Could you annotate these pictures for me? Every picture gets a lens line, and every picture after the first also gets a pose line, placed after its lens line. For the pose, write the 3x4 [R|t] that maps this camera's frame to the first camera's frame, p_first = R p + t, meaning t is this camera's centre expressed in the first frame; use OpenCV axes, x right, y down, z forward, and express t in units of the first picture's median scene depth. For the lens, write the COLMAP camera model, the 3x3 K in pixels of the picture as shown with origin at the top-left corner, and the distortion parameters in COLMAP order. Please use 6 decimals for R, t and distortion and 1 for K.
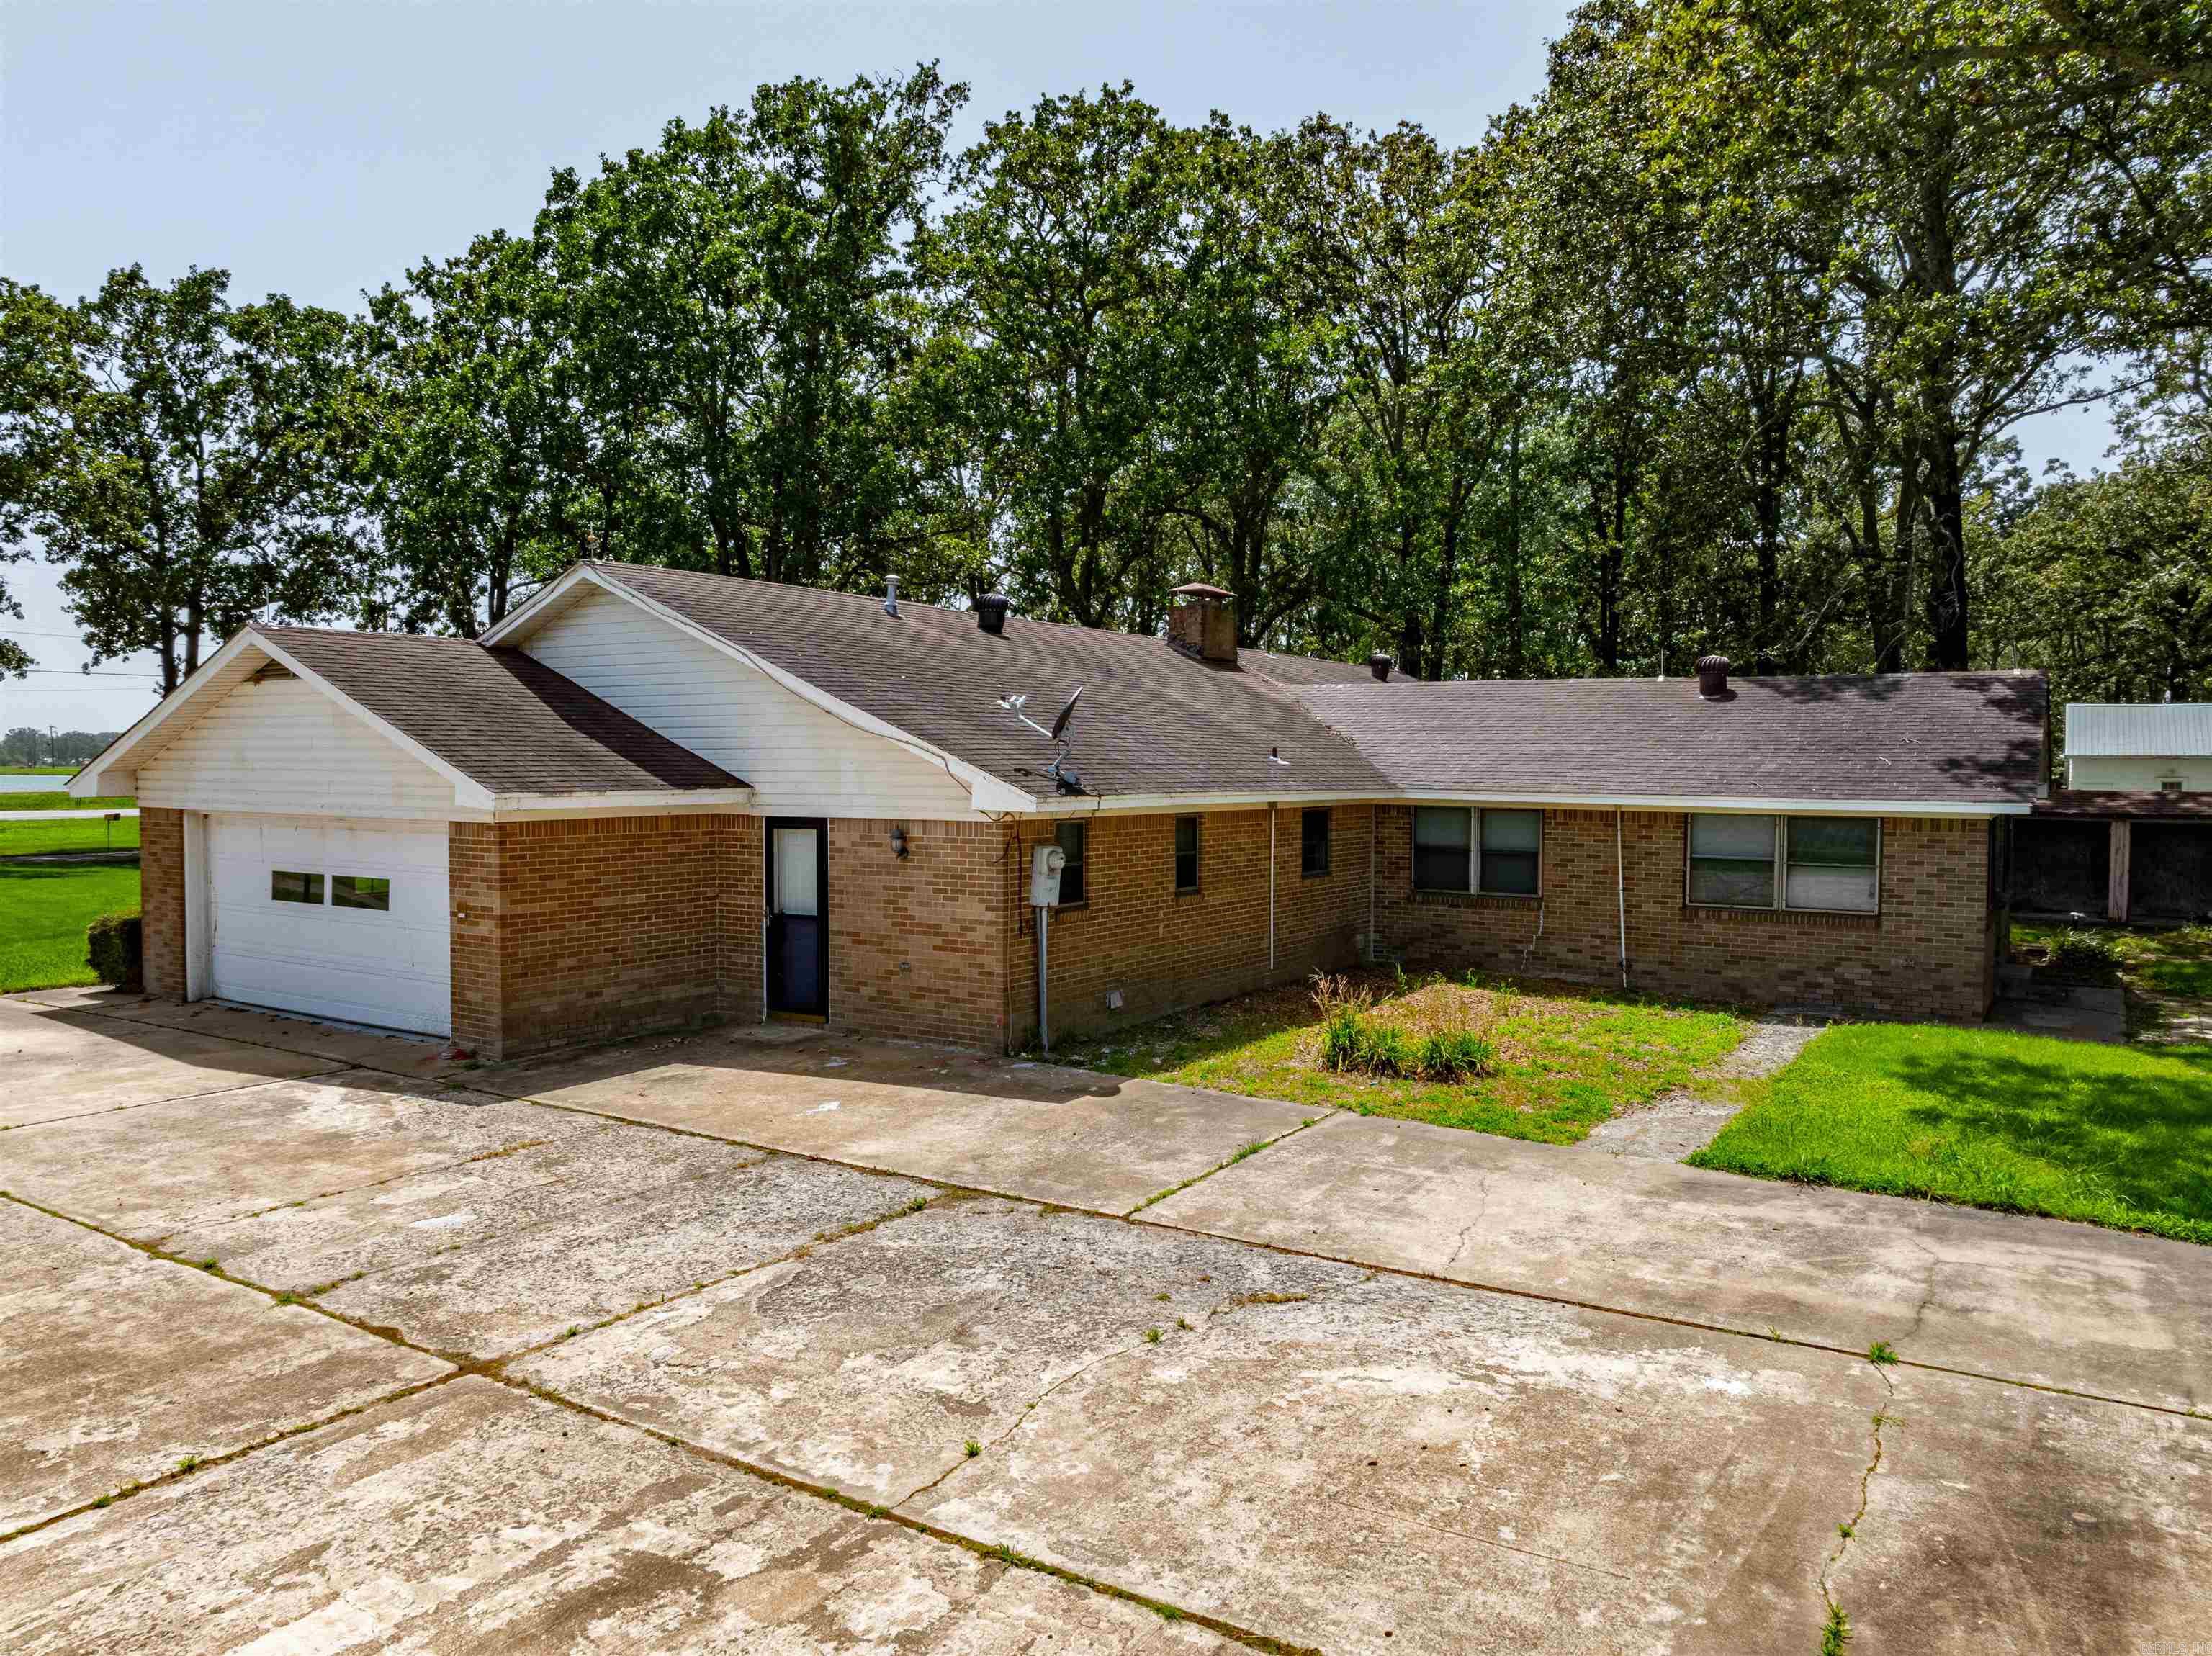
lens RADIAL K [[1549.2, 0, 1106.0], [0, 1549.2, 828.0], [0, 0, 1]] dist [-0.042672, 0.007187]
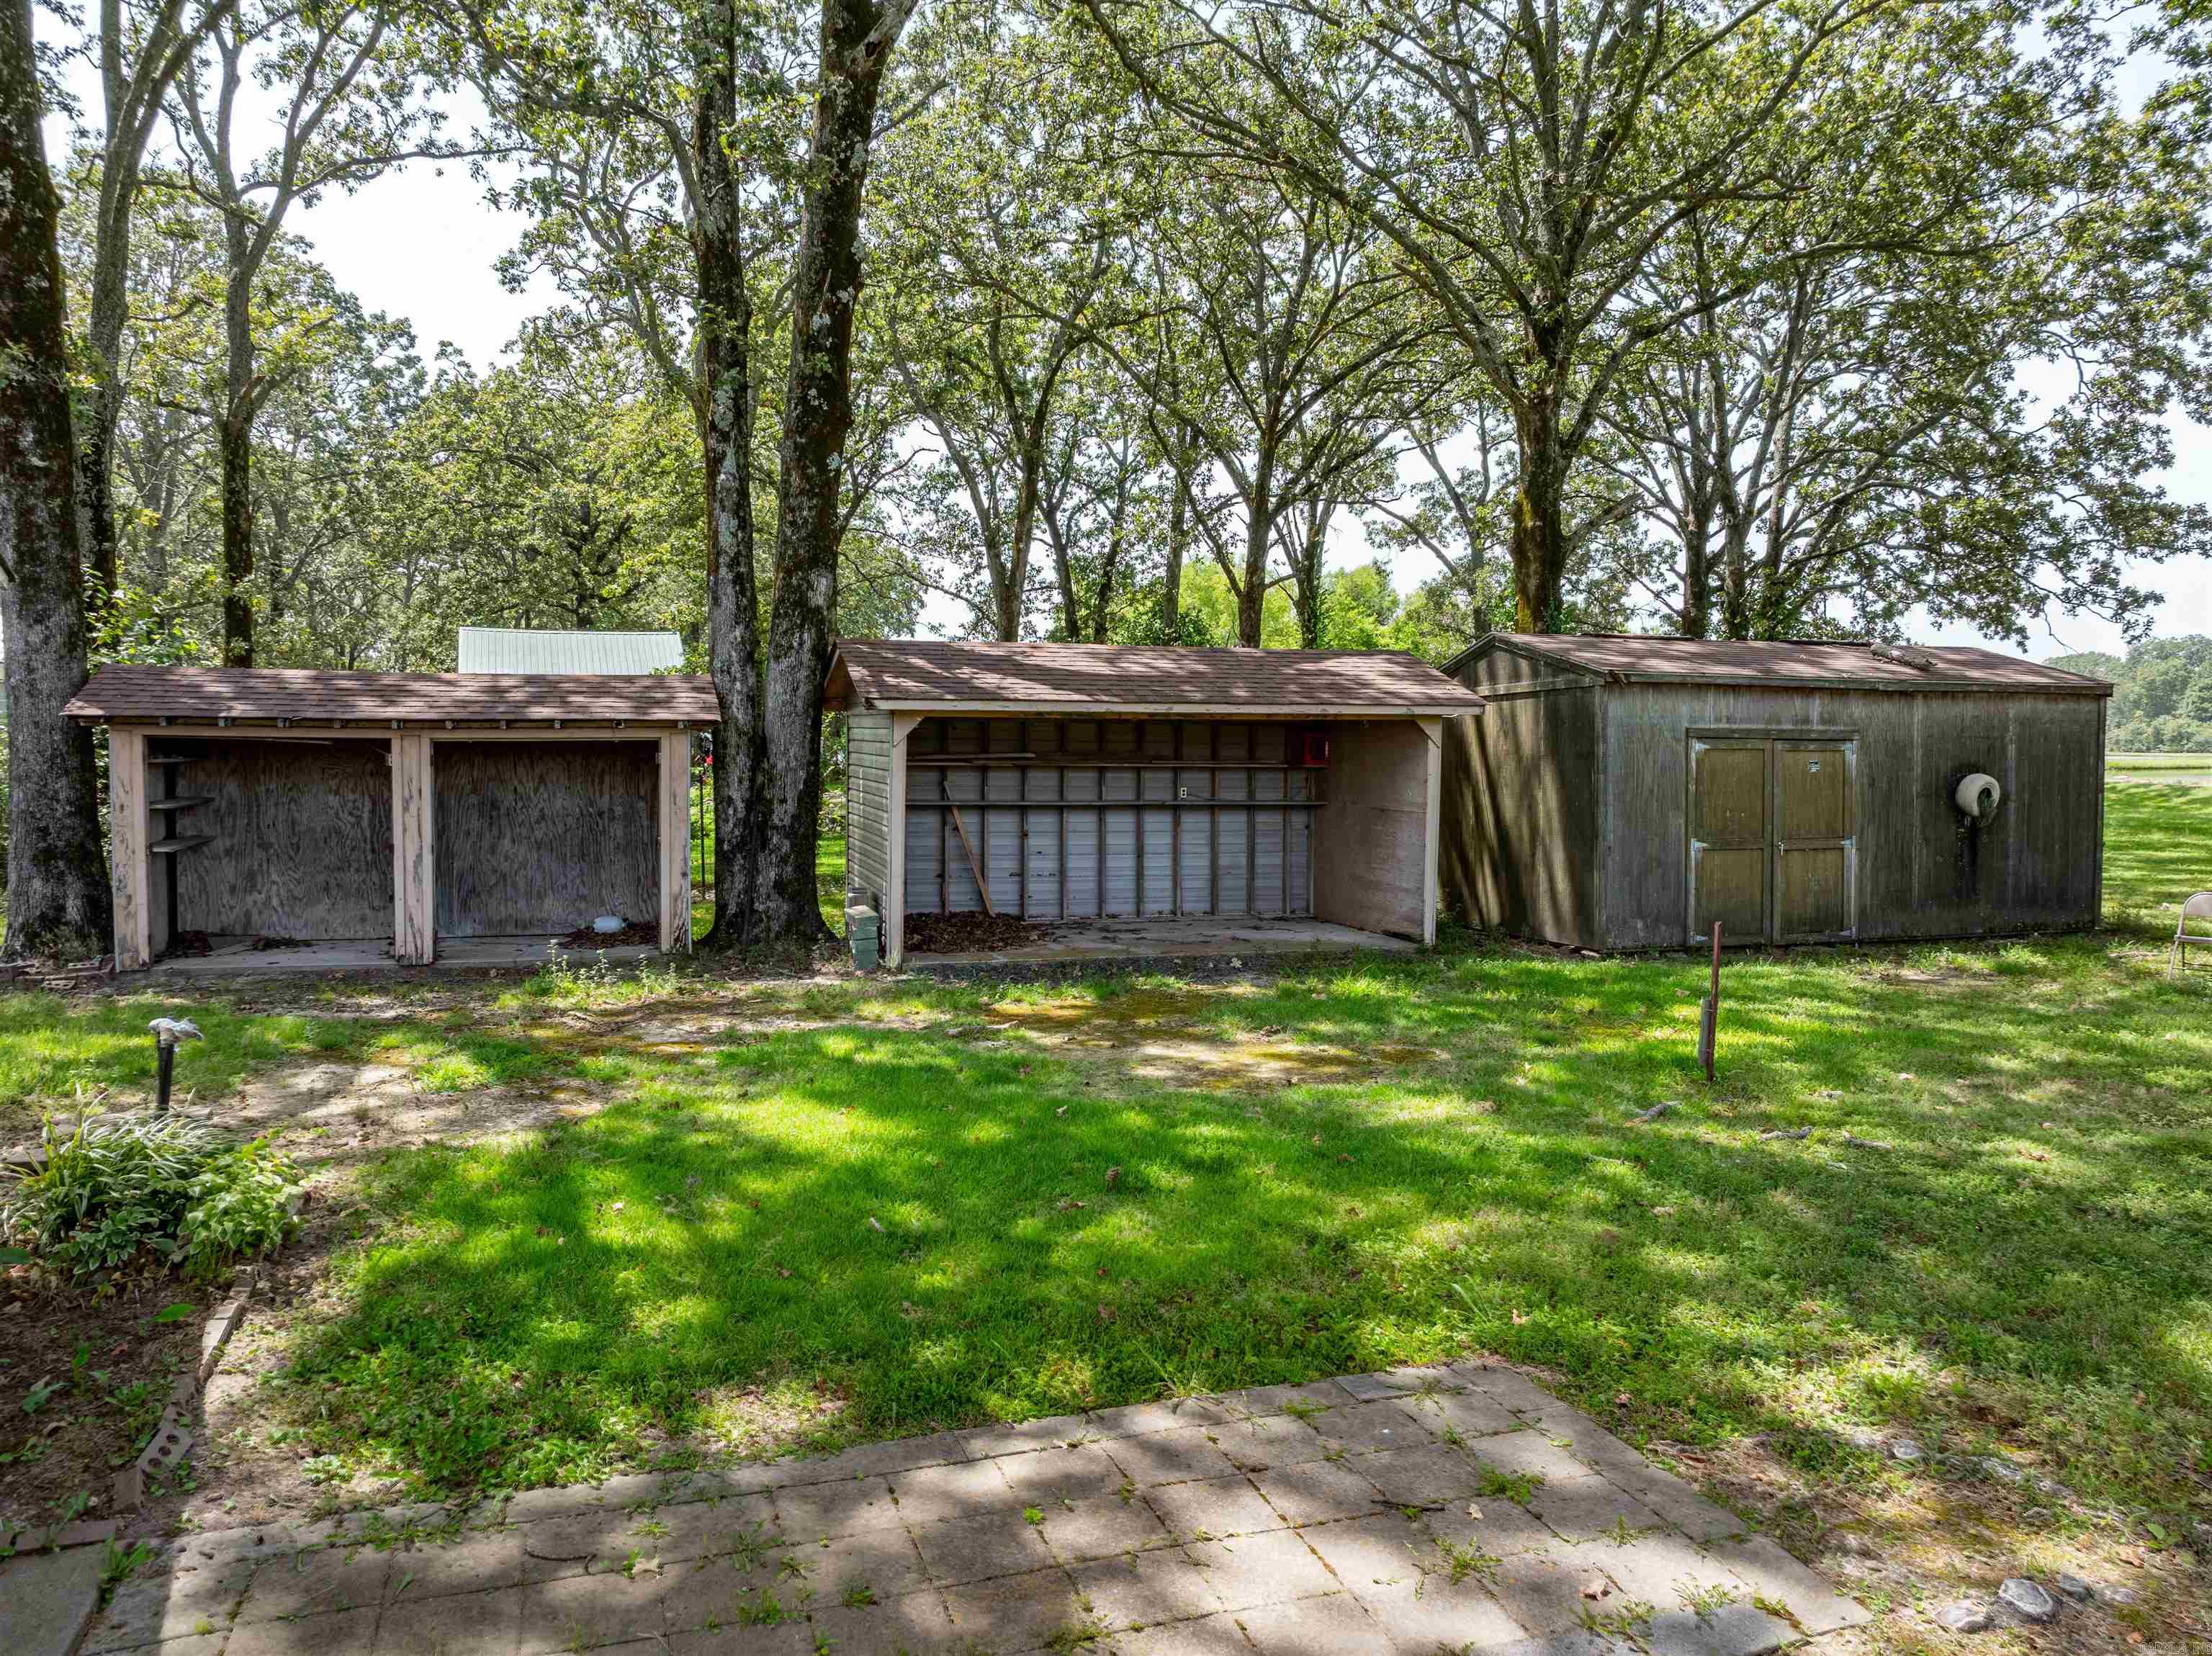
lens RADIAL K [[1549.2, 0, 1106.0], [0, 1549.2, 828.0], [0, 0, 1]] dist [-0.042672, 0.007187]
pose [[0.597969, -0.048692, 0.800039, 0.603375], [0.028699, 0.998814, 0.039339, 0.016876], [-0.801006, -0.000563, 0.598657, 0.801147]]
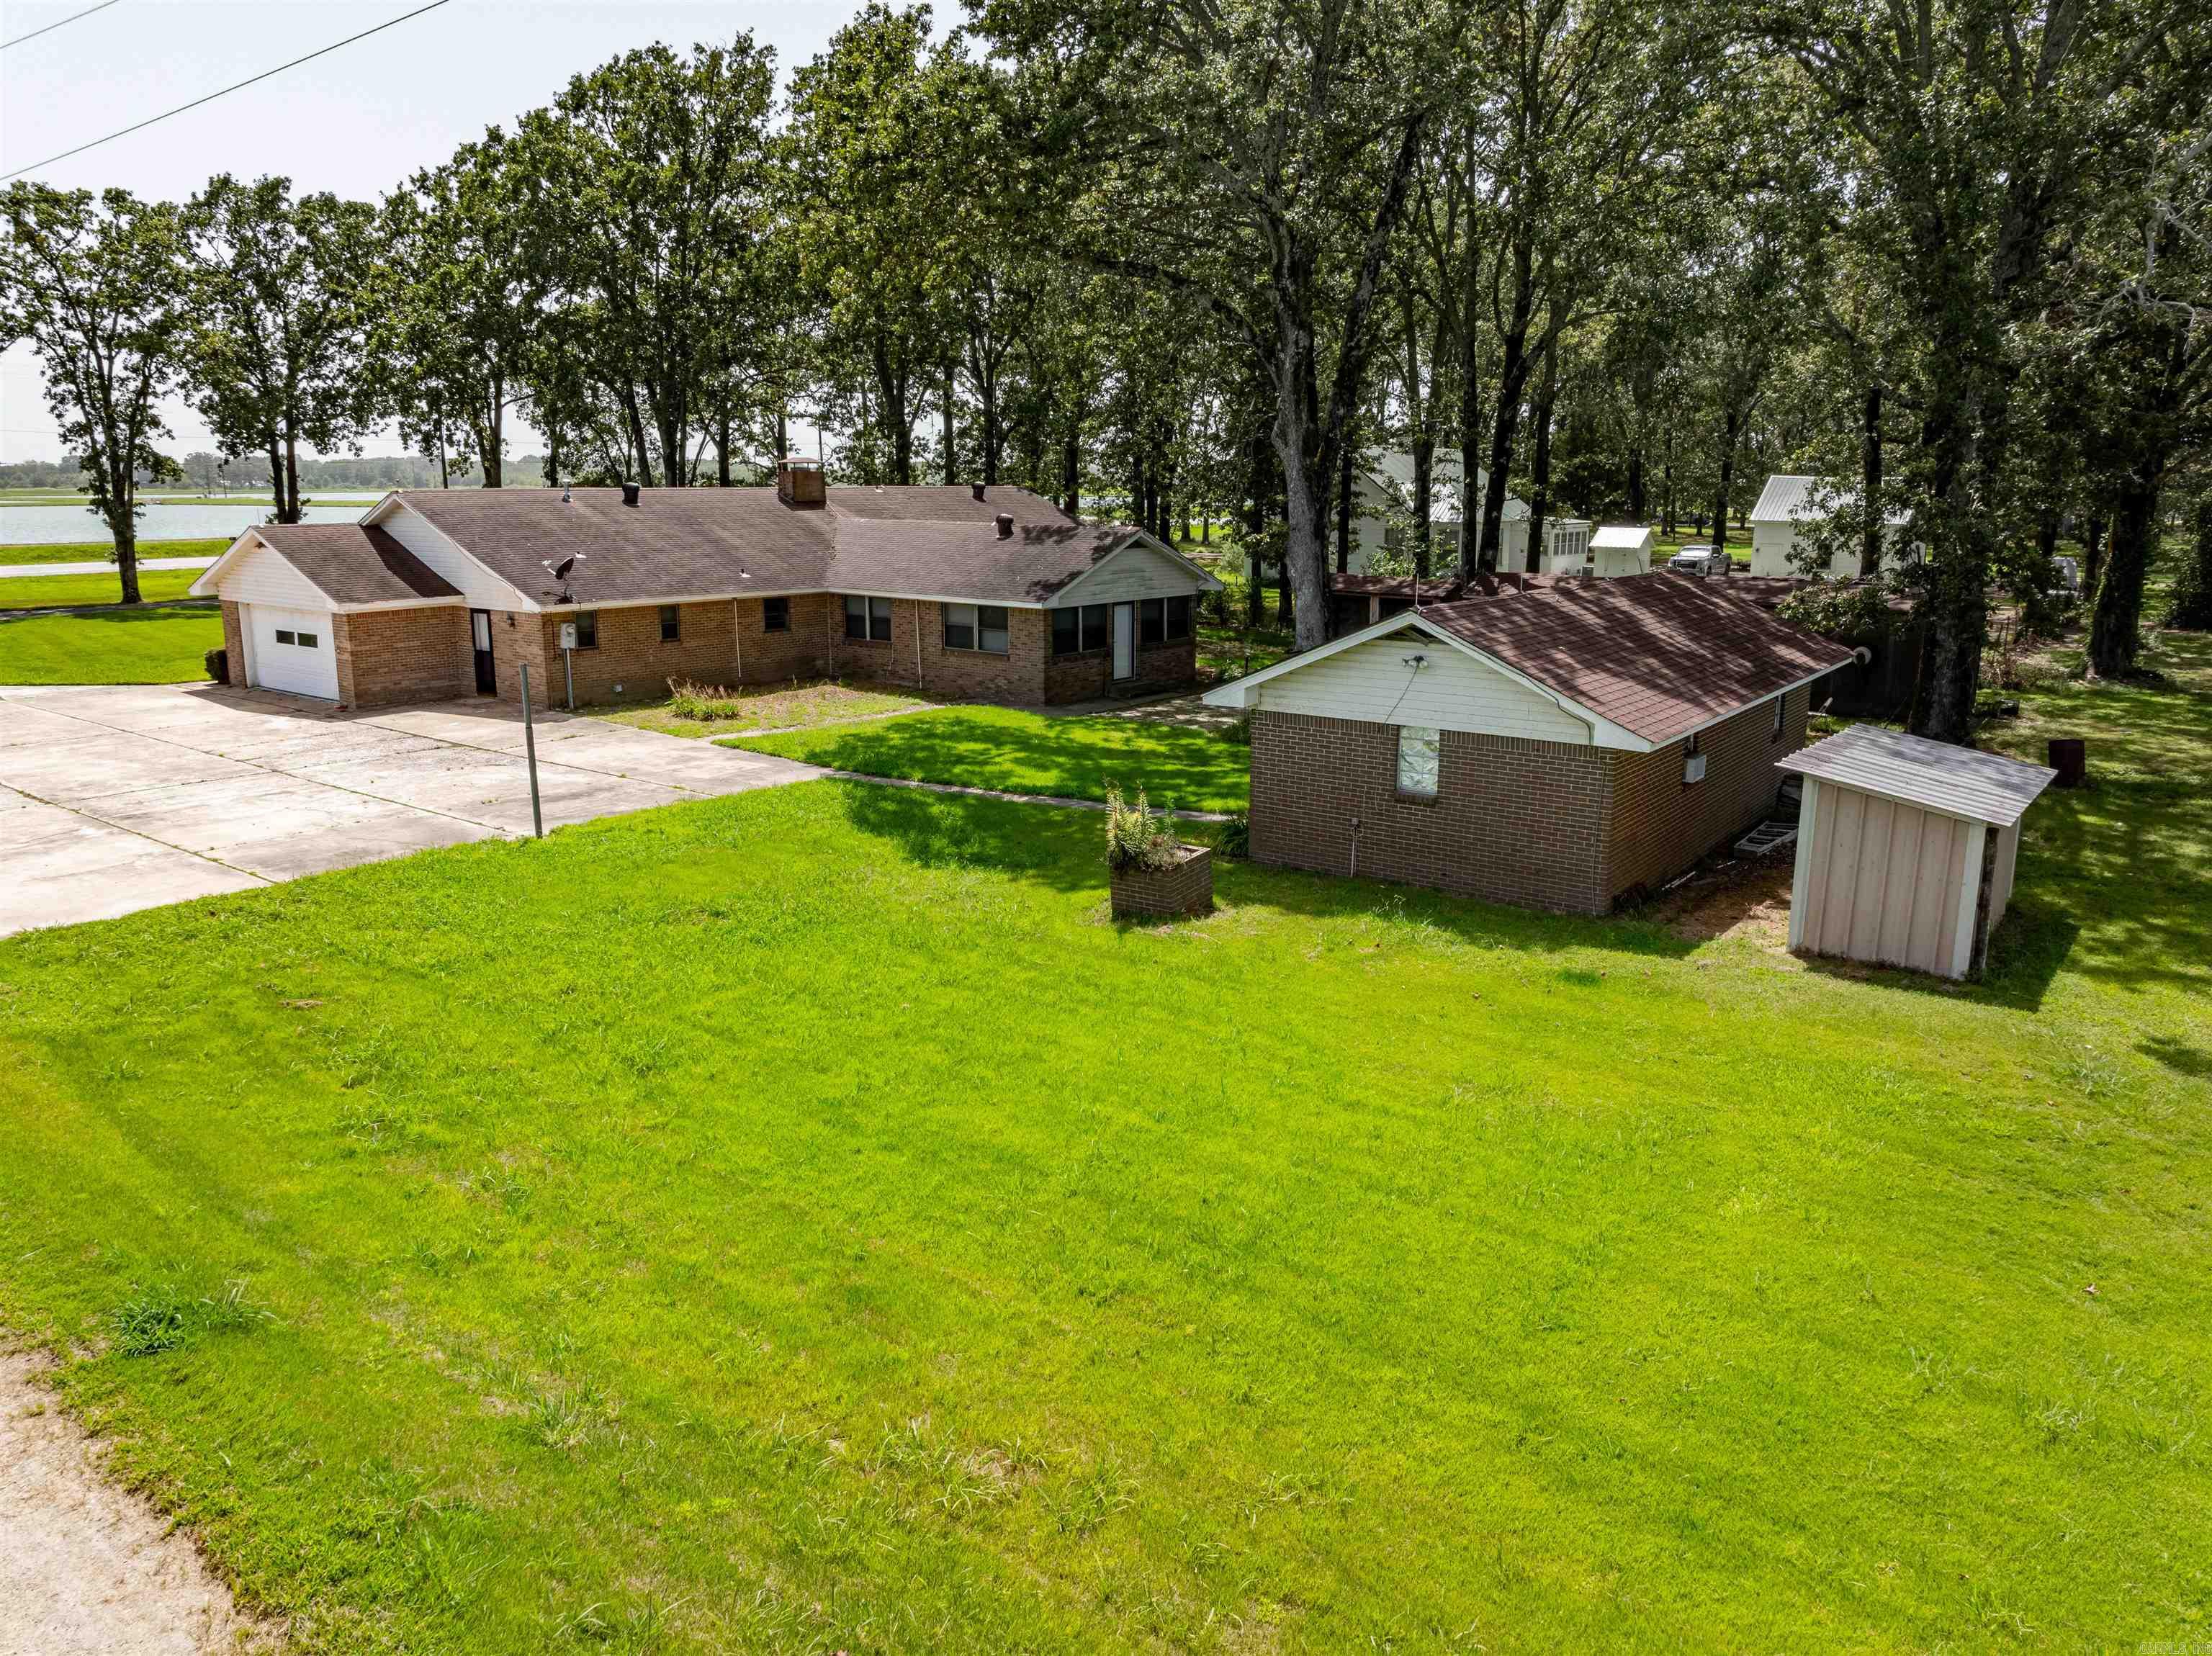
lens RADIAL K [[1573.9, 0, 1106.0], [0, 1573.9, 828.0], [0, 0, 1]] dist [-0.042990, 0.000069]
pose [[0.994920, 0.022740, -0.098065, 0.789857], [-0.005077, 0.984247, 0.176725, -0.082792], [0.100539, -0.175330, 0.979363, -1.024138]]
